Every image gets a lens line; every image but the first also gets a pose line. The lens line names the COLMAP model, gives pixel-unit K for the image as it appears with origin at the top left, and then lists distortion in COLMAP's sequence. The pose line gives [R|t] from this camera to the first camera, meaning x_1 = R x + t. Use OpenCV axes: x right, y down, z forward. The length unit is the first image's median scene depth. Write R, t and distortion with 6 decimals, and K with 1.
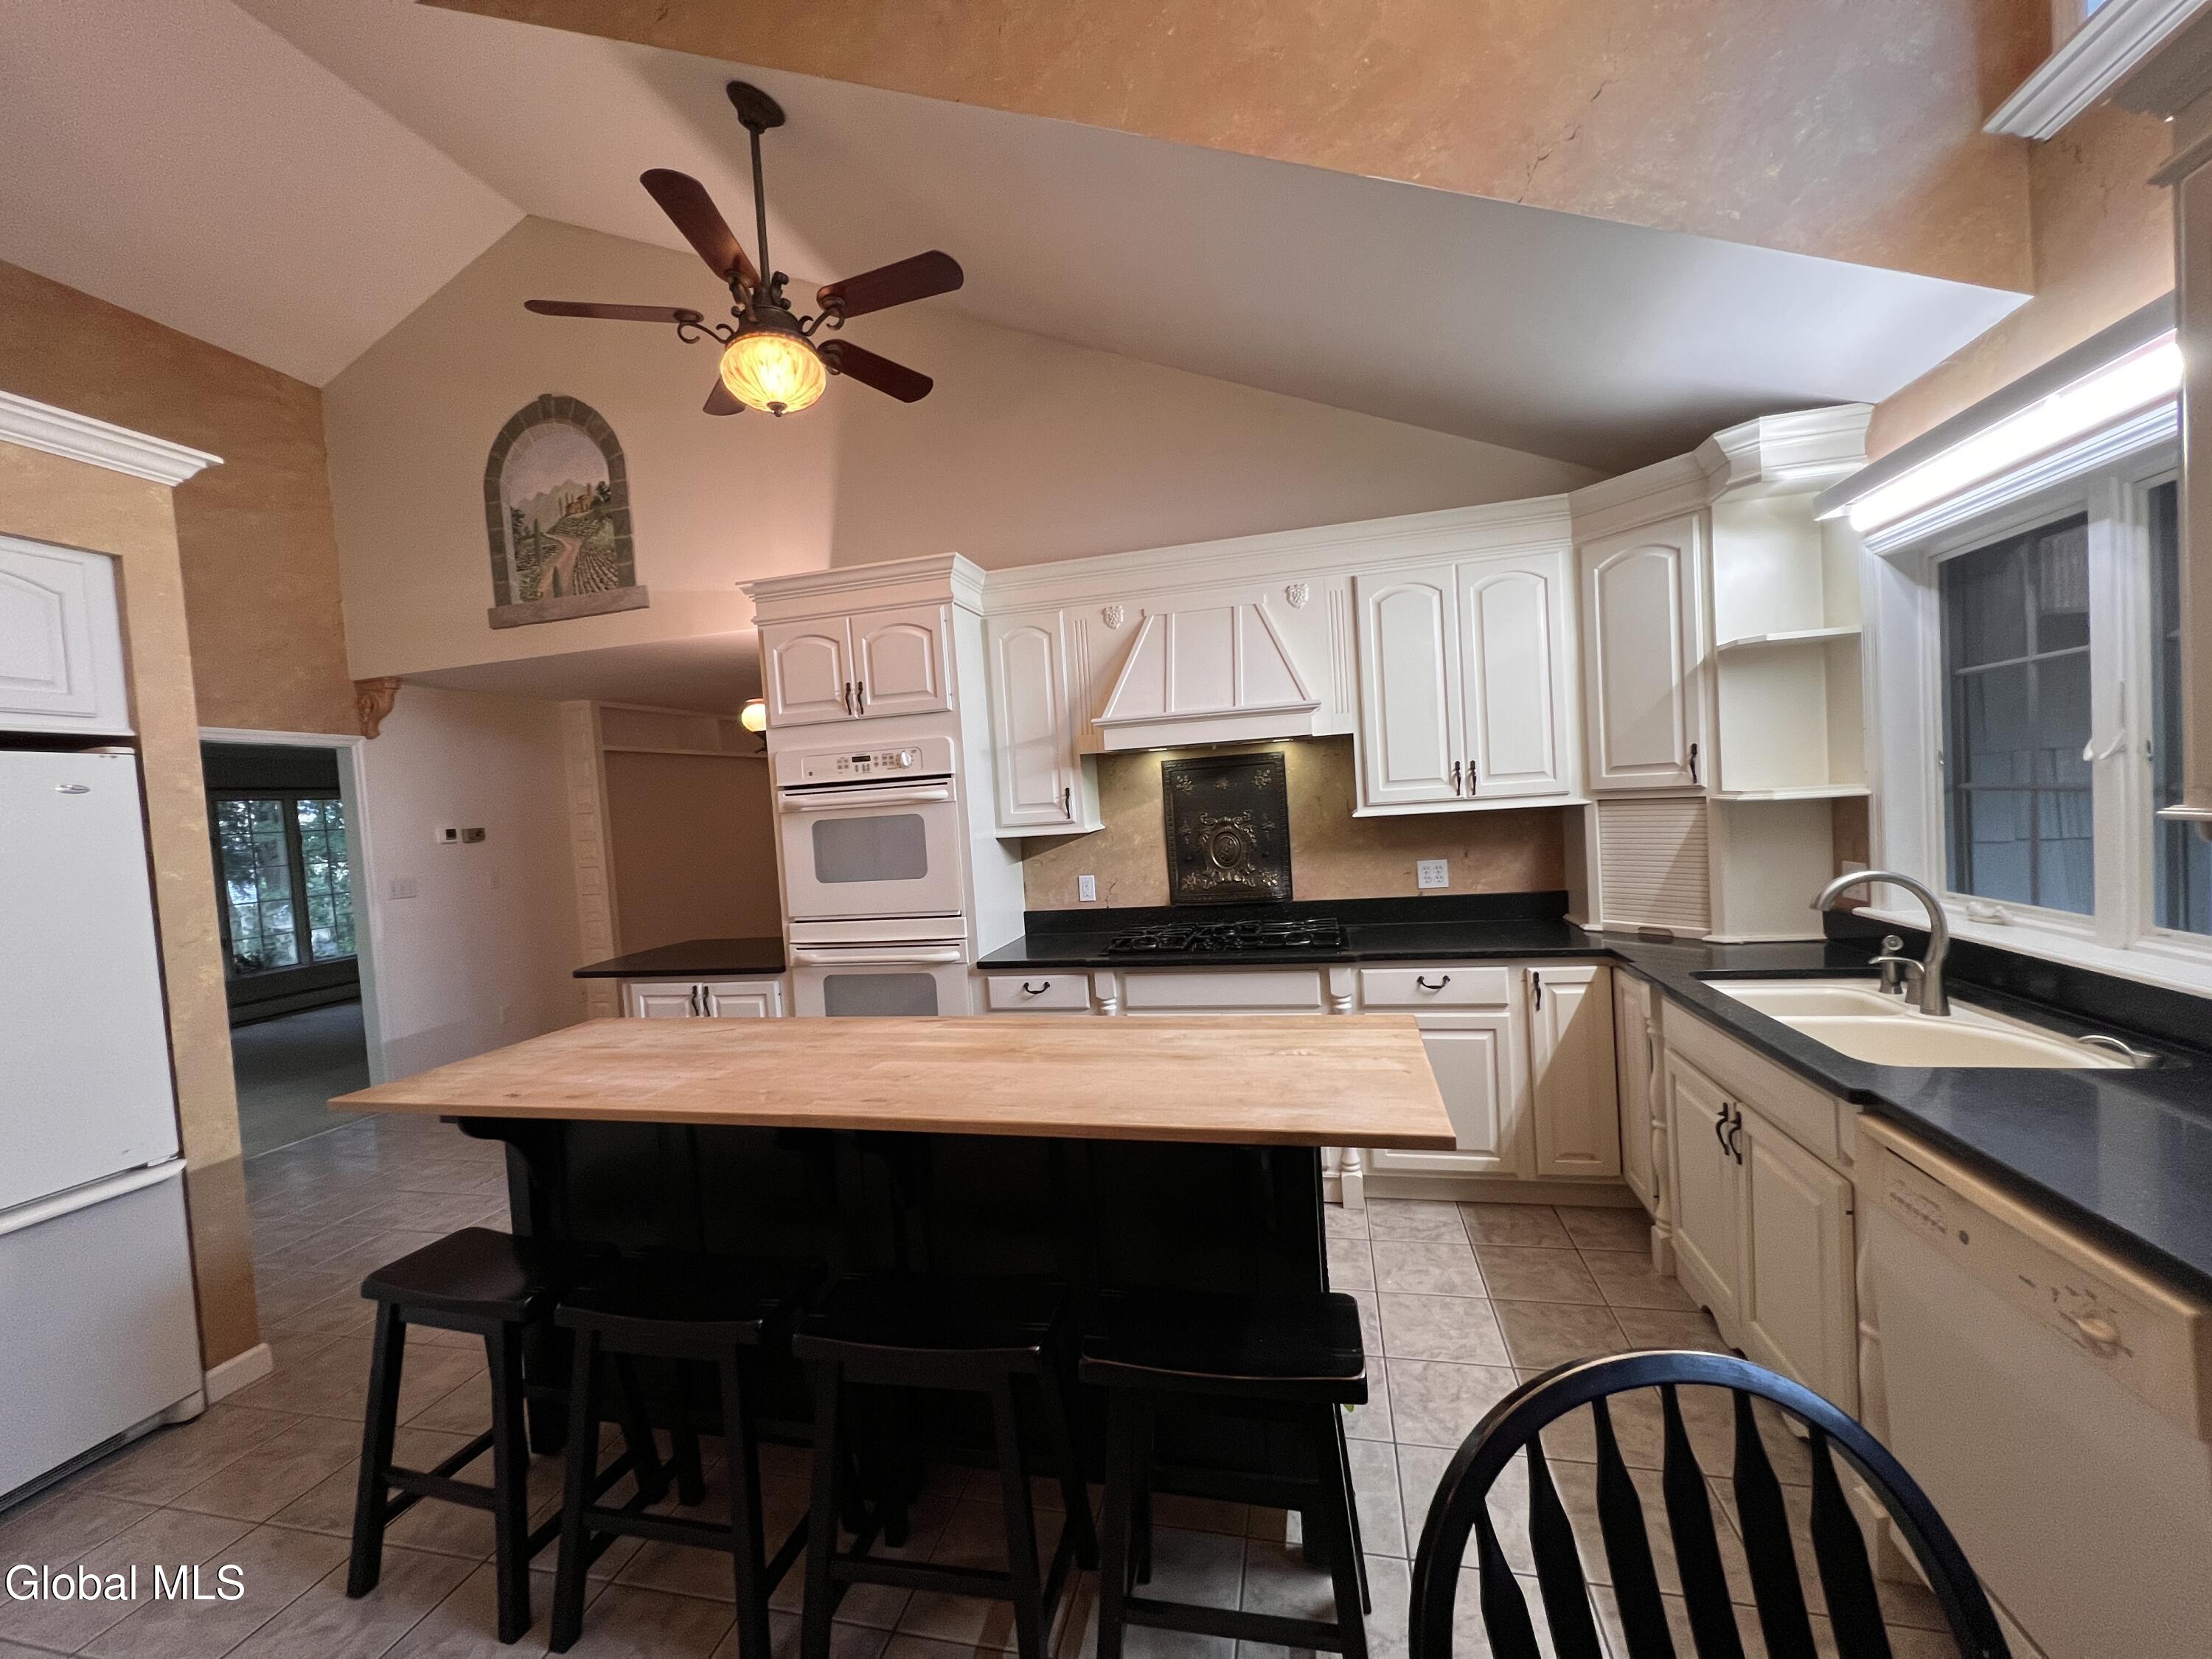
lens RADIAL K [[886.3, 0, 1104.4], [0, 886.3, 832.6], [0, 0, 1]] dist [-0.001521, -0.000118]
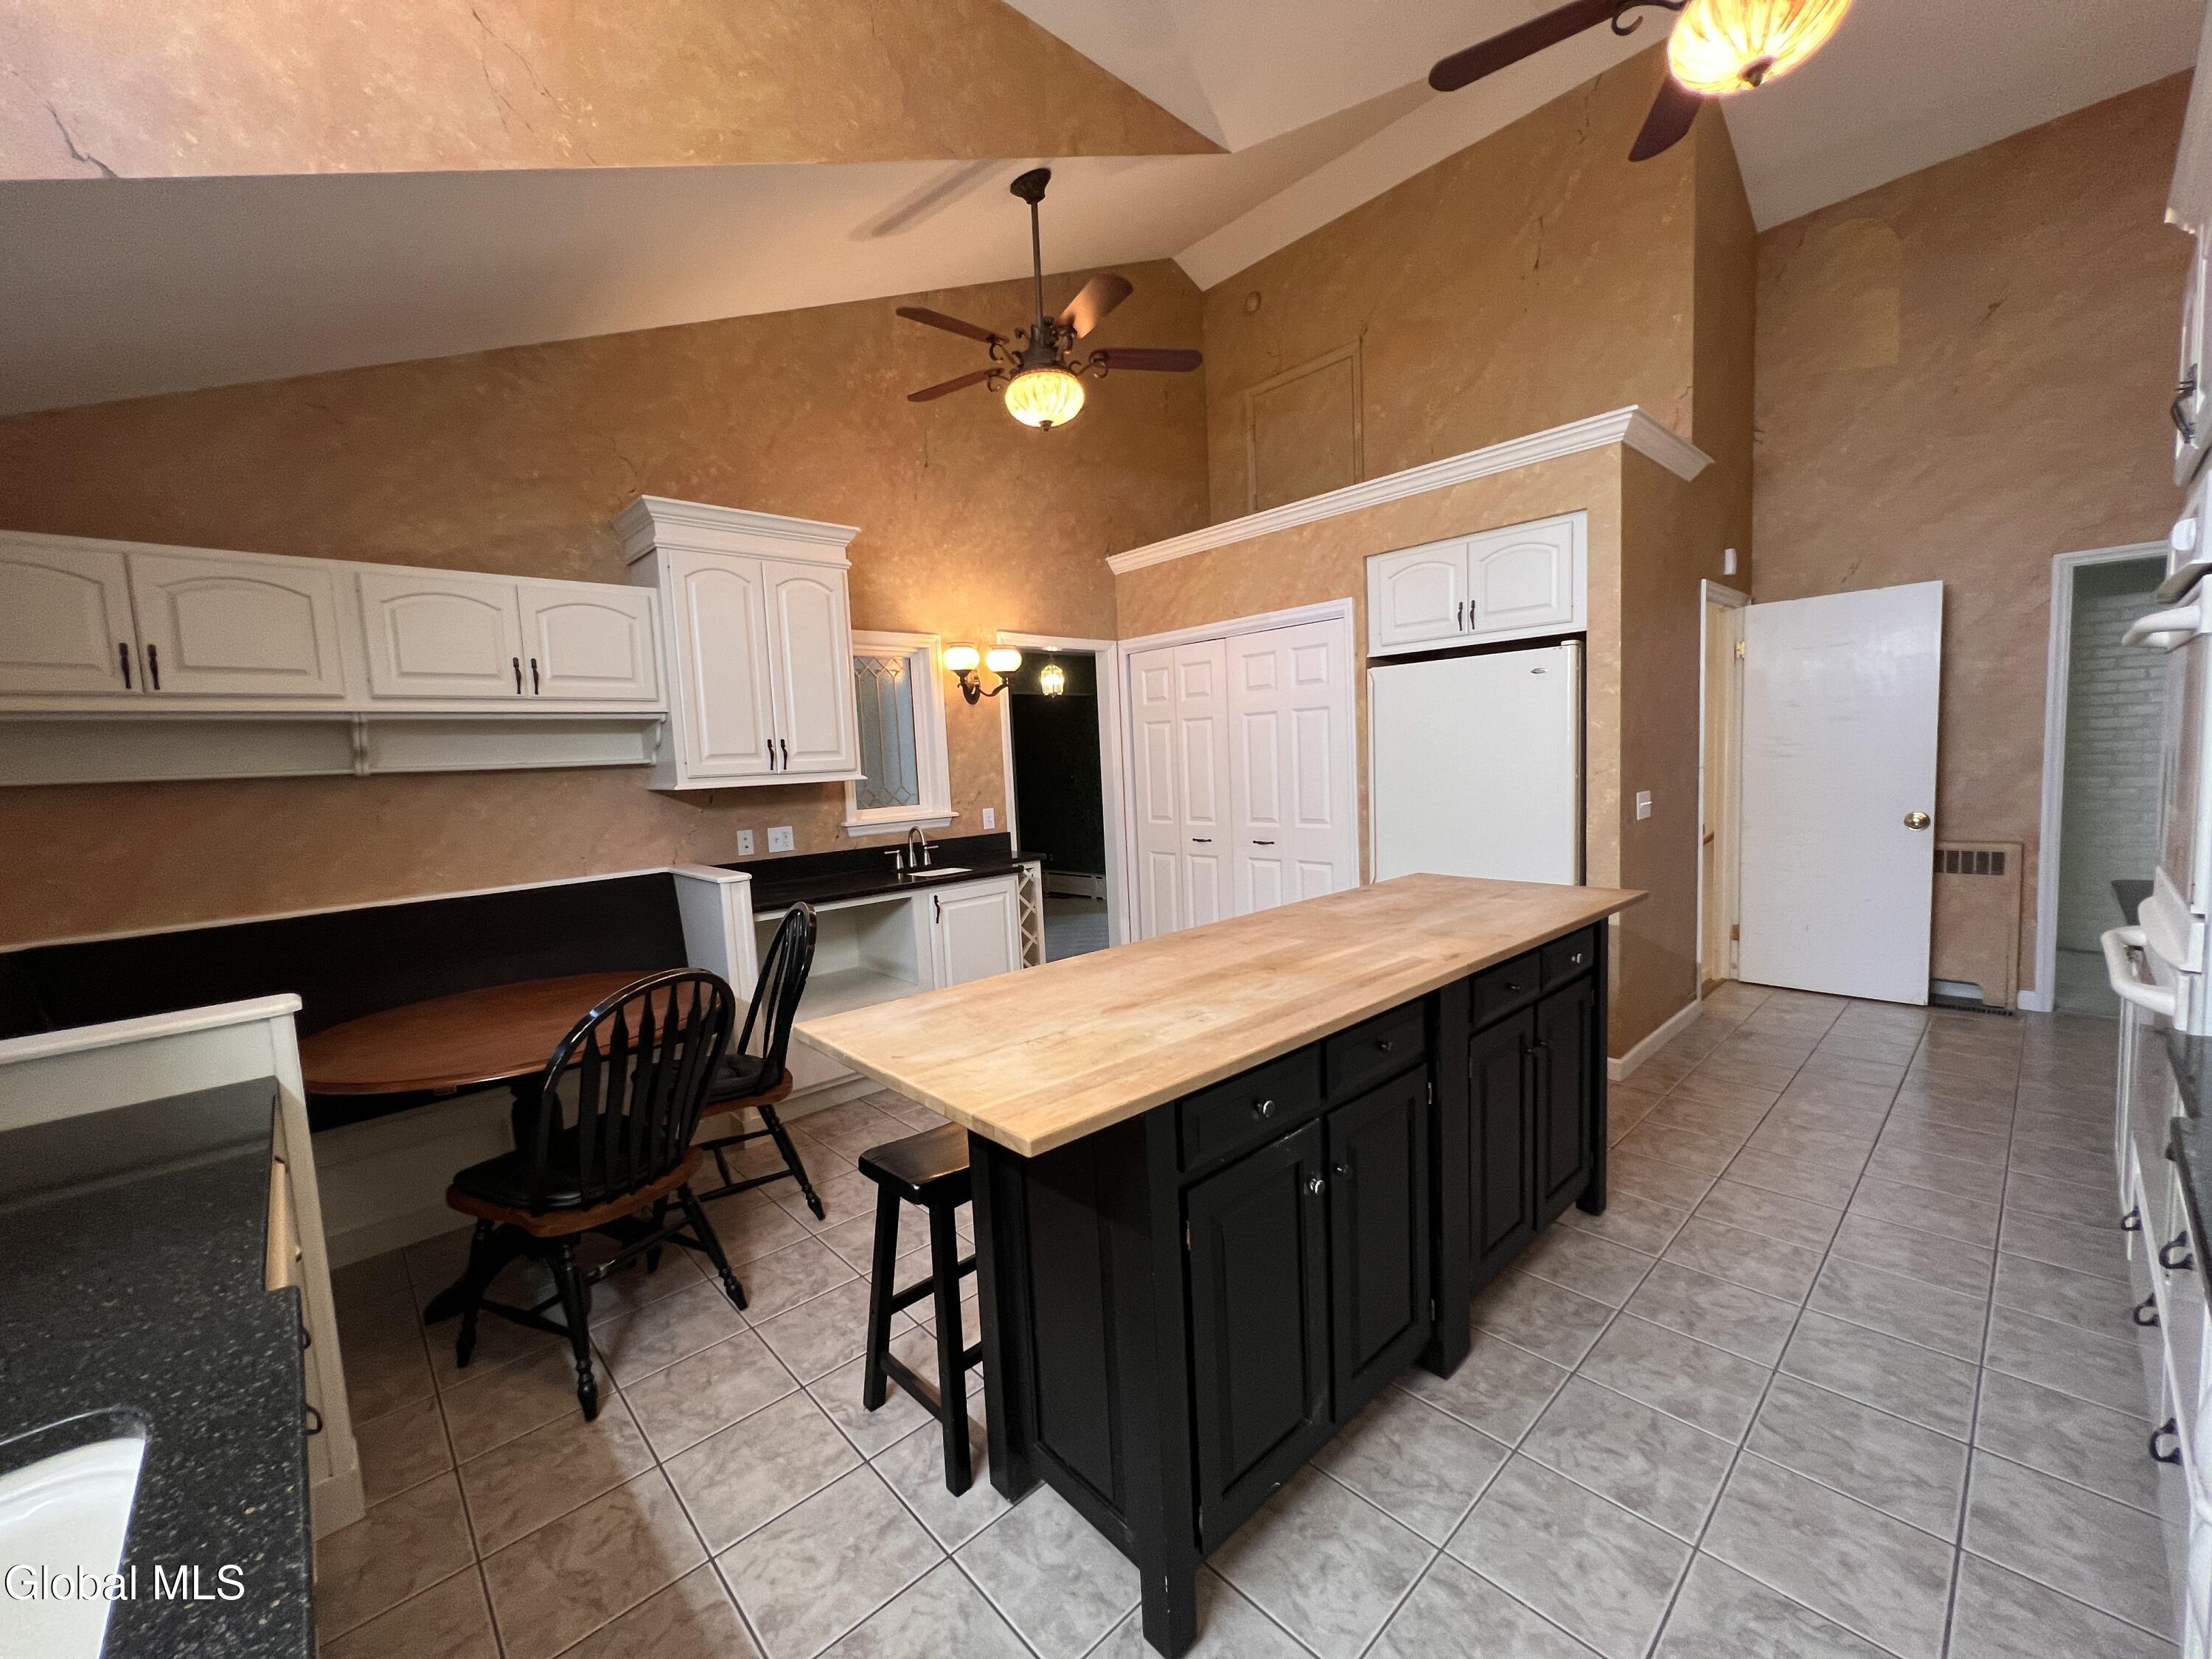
lens RADIAL K [[886.3, 0, 1107.9], [0, 886.3, 831.8], [0, 0, 1]] dist [-0.001521, -0.000118]
pose [[-0.554470, 0.159847, -0.816708, 0.793703], [0.046052, 0.985770, 0.161671, -0.064637], [0.830928, 0.052031, -0.553941, 1.461549]]
